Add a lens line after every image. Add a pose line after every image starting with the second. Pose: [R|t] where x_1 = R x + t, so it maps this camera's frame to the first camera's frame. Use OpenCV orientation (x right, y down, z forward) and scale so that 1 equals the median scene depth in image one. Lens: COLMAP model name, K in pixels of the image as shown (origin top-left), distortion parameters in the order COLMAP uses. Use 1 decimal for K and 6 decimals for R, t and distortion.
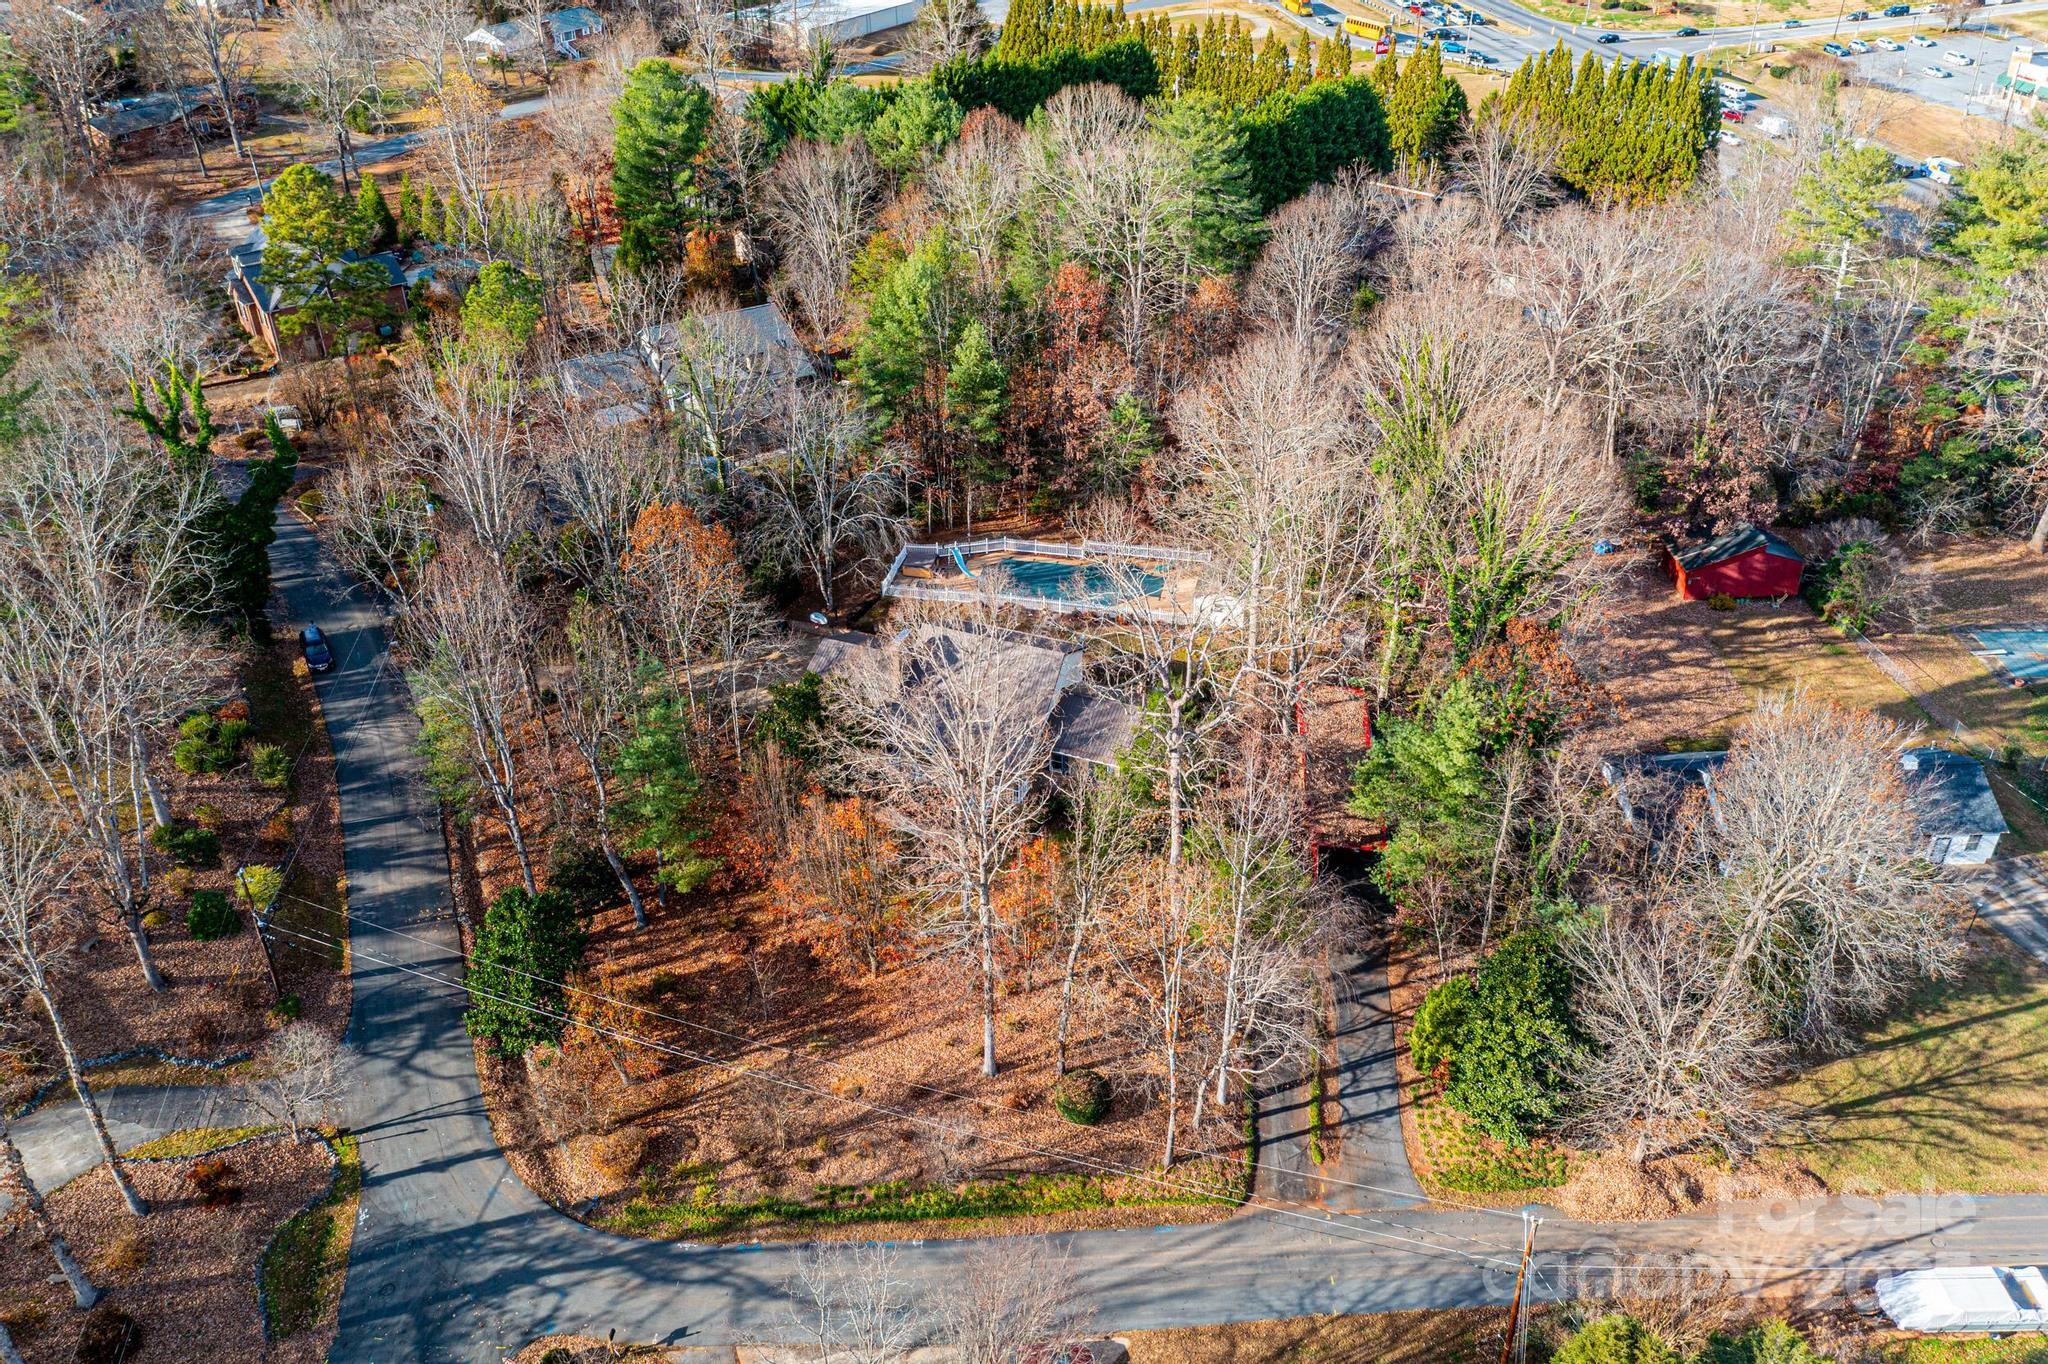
lens RADIAL K [[1593.7, 0, 1022.1], [0, 1593.7, 672.6], [0, 0, 1]] dist [0.007124, 0.012146]
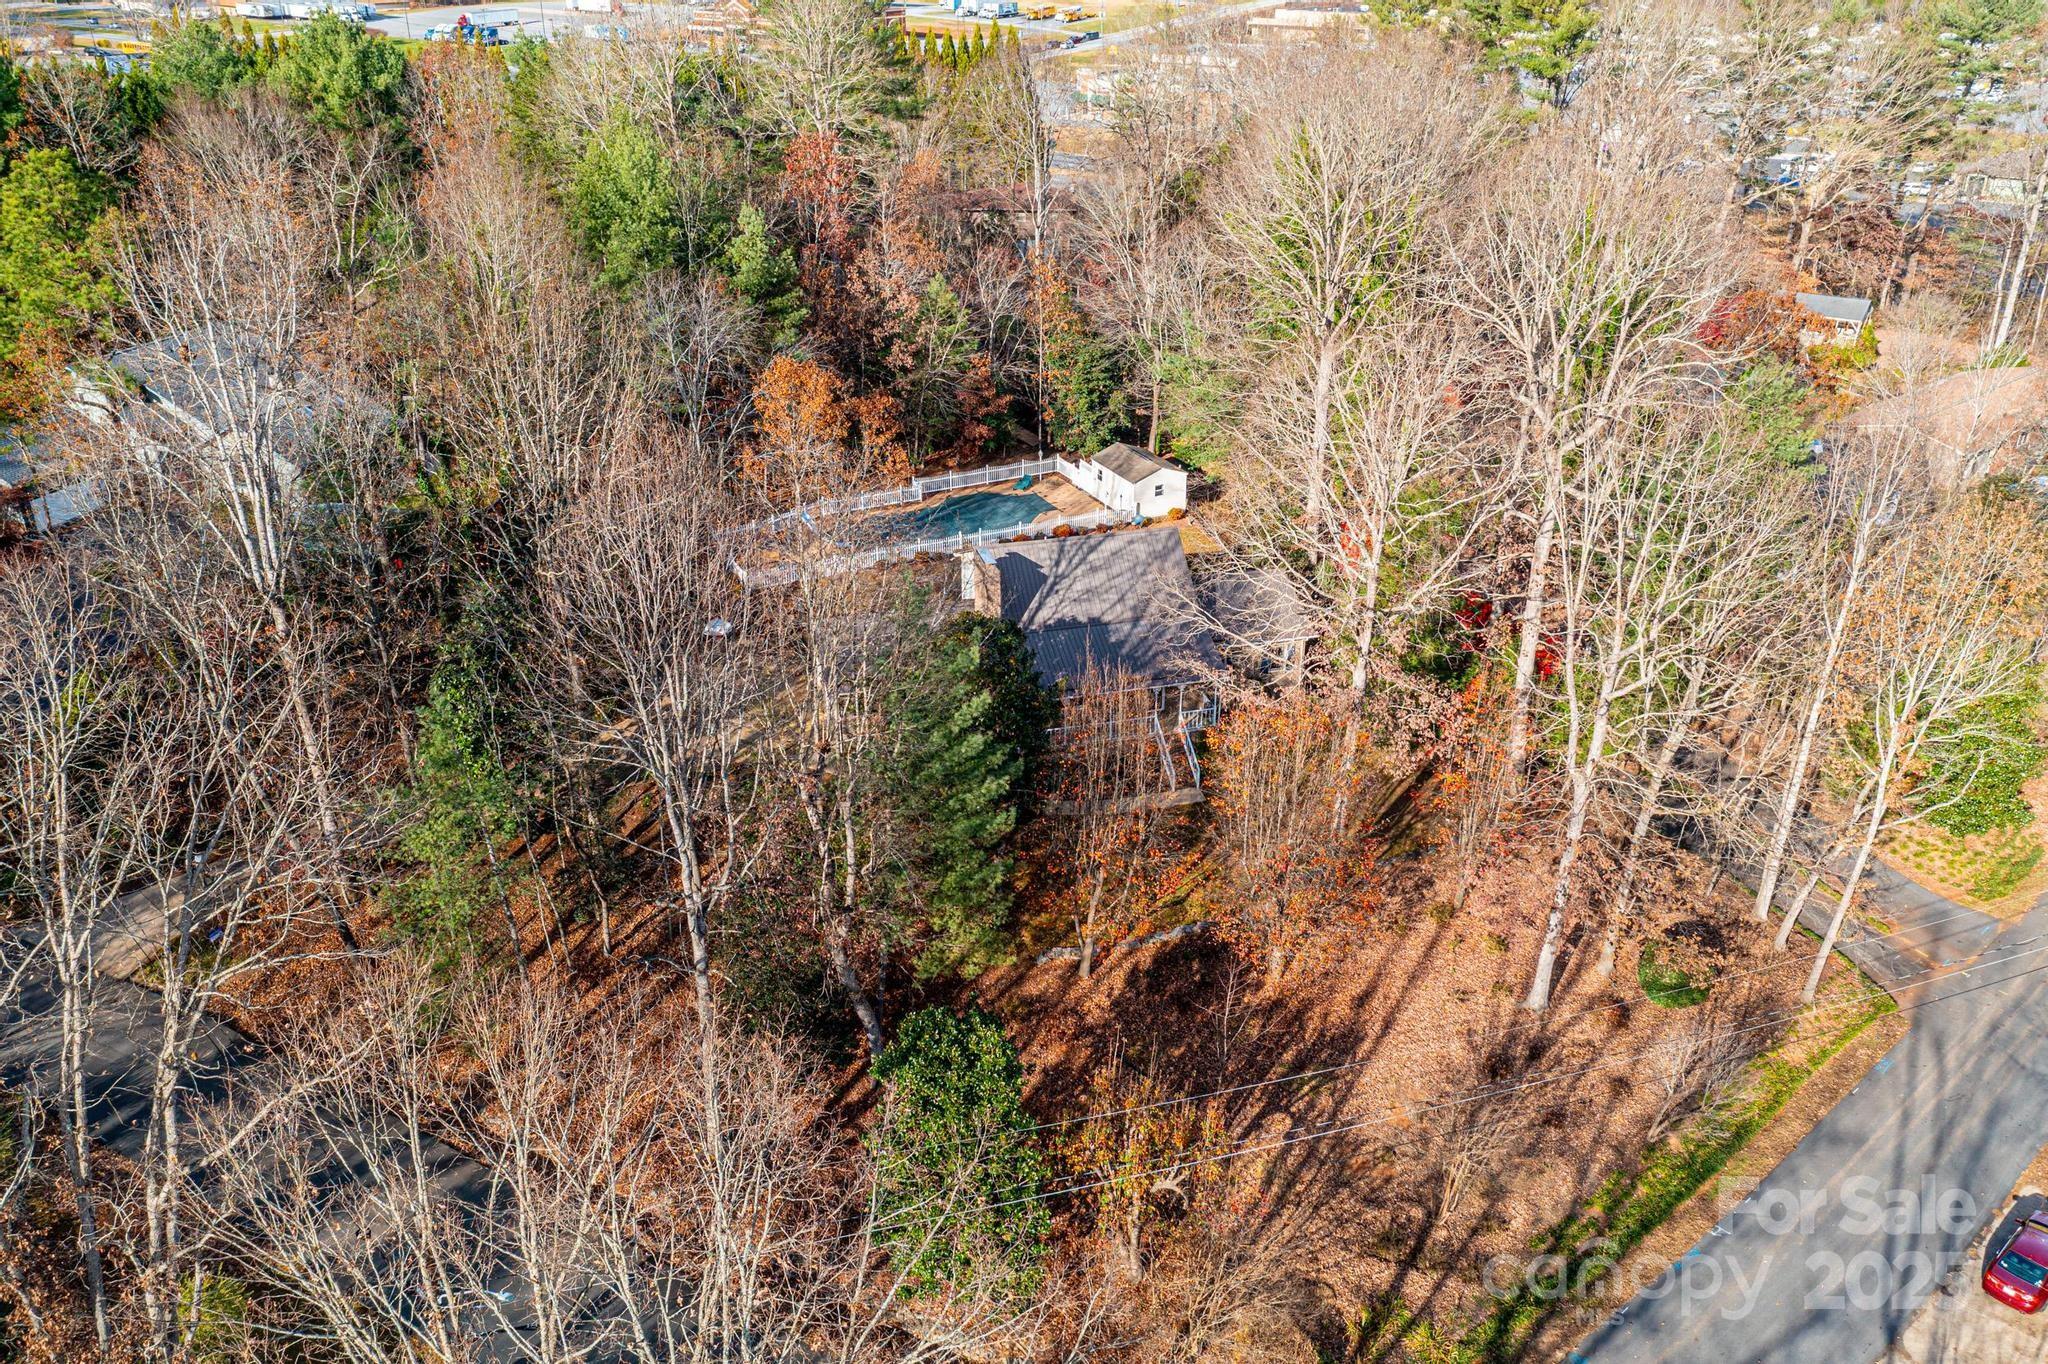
lens RADIAL K [[1593.7, 0, 1022.1], [0, 1593.7, 672.6], [0, 0, 1]] dist [0.007124, 0.012146]
pose [[0.781075, -0.262303, 0.566673, -0.556300], [0.321763, 0.946806, -0.005242, 0.039520], [-0.535155, 0.186429, 0.823926, 0.504125]]
